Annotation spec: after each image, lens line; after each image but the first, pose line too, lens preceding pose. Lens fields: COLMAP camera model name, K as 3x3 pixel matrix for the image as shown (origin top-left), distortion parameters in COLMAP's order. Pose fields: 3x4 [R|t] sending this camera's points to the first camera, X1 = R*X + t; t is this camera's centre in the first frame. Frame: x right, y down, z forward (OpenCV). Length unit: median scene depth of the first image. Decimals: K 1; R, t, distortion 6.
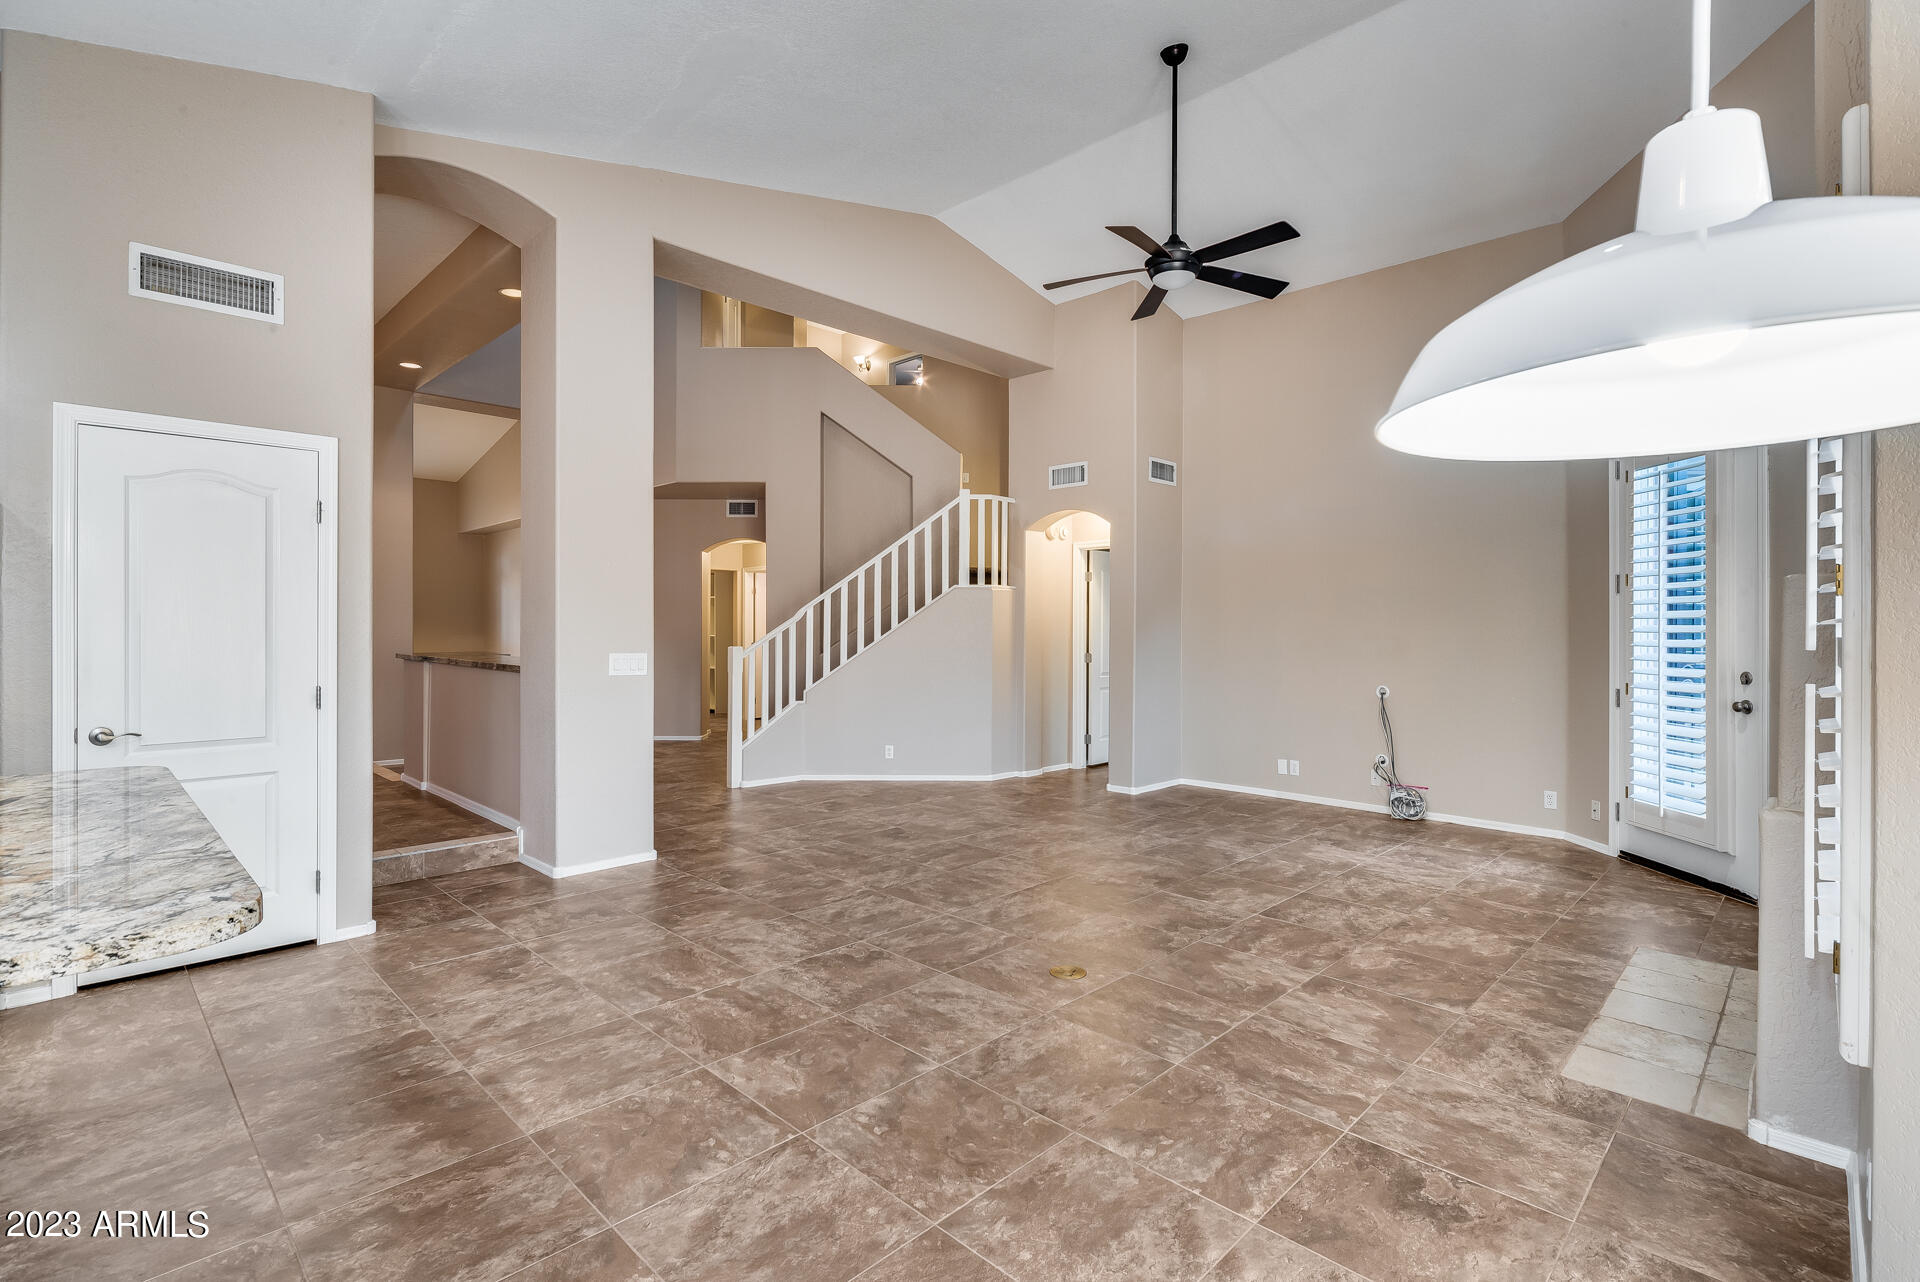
lens RADIAL K [[887.7, 0, 970.6], [0, 887.7, 628.6], [0, 0, 1]] dist [0.001061, -0.004074]
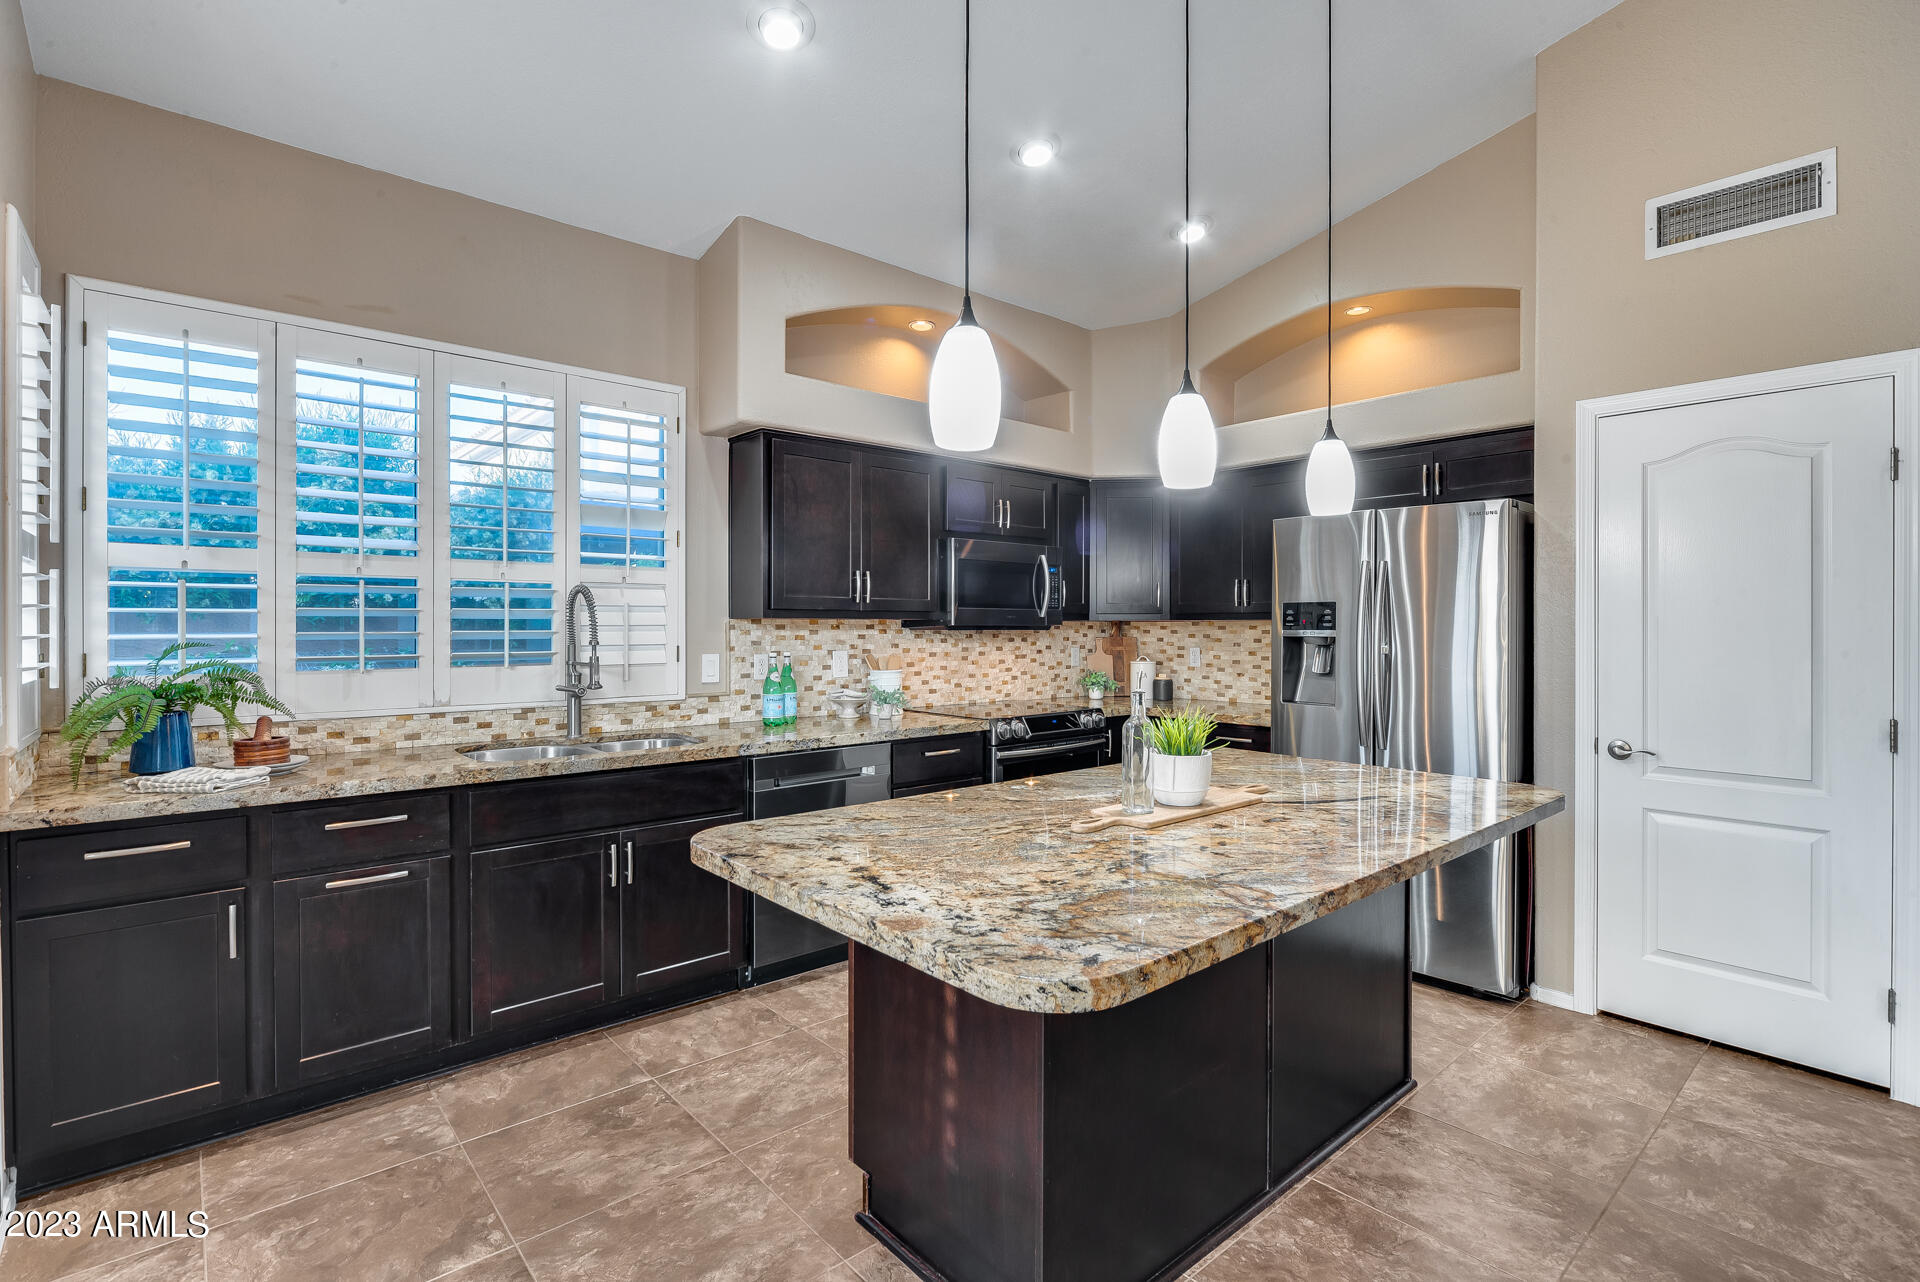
lens RADIAL K [[887.7, 0, 970.9], [0, 887.7, 625.3], [0, 0, 1]] dist [0.001061, -0.004074]
pose [[-0.072948, -0.002679, -0.997332, -0.004975], [-0.006336, 0.999977, -0.002222, -0.001186], [0.997316, 0.006157, -0.072963, 0.288537]]
